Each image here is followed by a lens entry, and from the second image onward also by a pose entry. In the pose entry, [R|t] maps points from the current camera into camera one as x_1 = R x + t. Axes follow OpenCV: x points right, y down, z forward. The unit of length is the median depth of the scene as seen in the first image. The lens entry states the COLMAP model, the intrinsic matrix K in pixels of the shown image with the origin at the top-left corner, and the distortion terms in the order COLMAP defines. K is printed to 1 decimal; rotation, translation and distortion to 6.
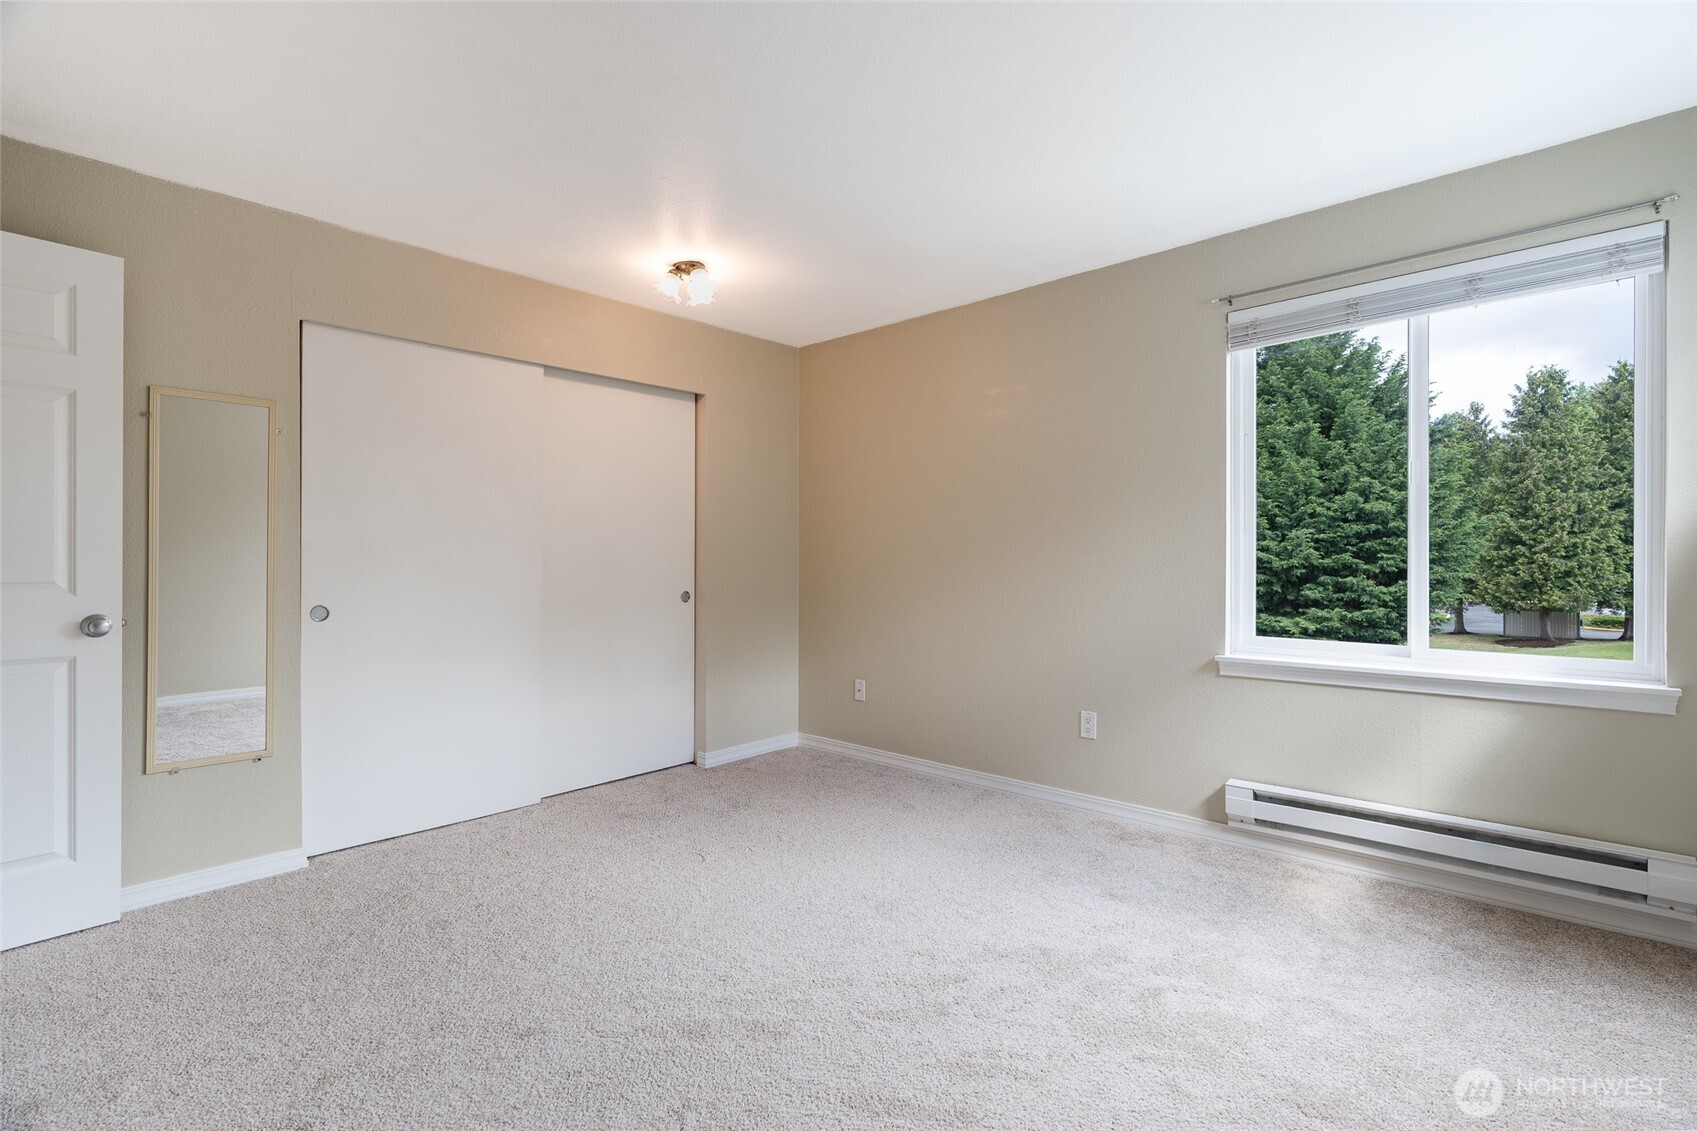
lens RADIAL K [[786.1, 0, 848.5], [0, 786.1, 565.5], [0, 0, 1]] dist [-0.000979, 0.000415]
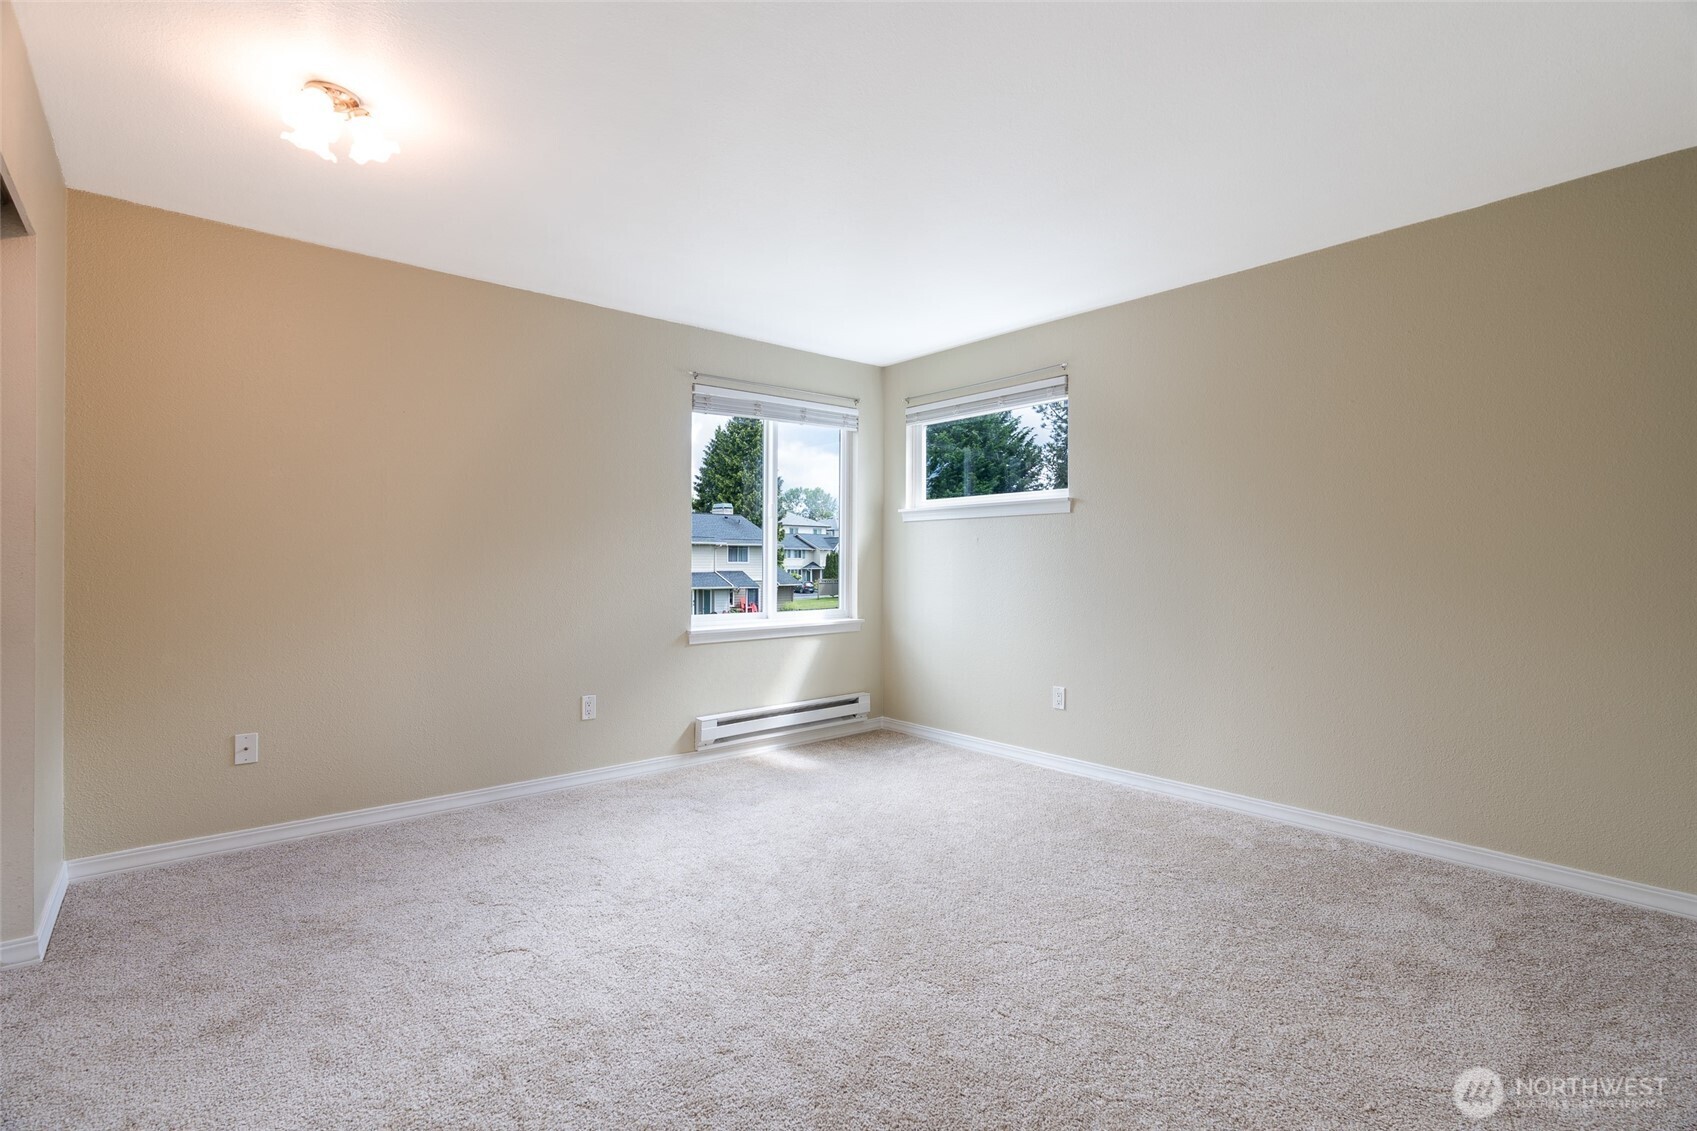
lens RADIAL K [[786.1, 0, 848.5], [0, 786.1, 565.5], [0, 0, 1]] dist [-0.000979, 0.000415]
pose [[0.112625, 0.000690, 0.993637, -0.878940], [0.006816, 0.999976, -0.001467, 0.004830], [-0.993614, 0.006938, 0.112618, 0.576264]]
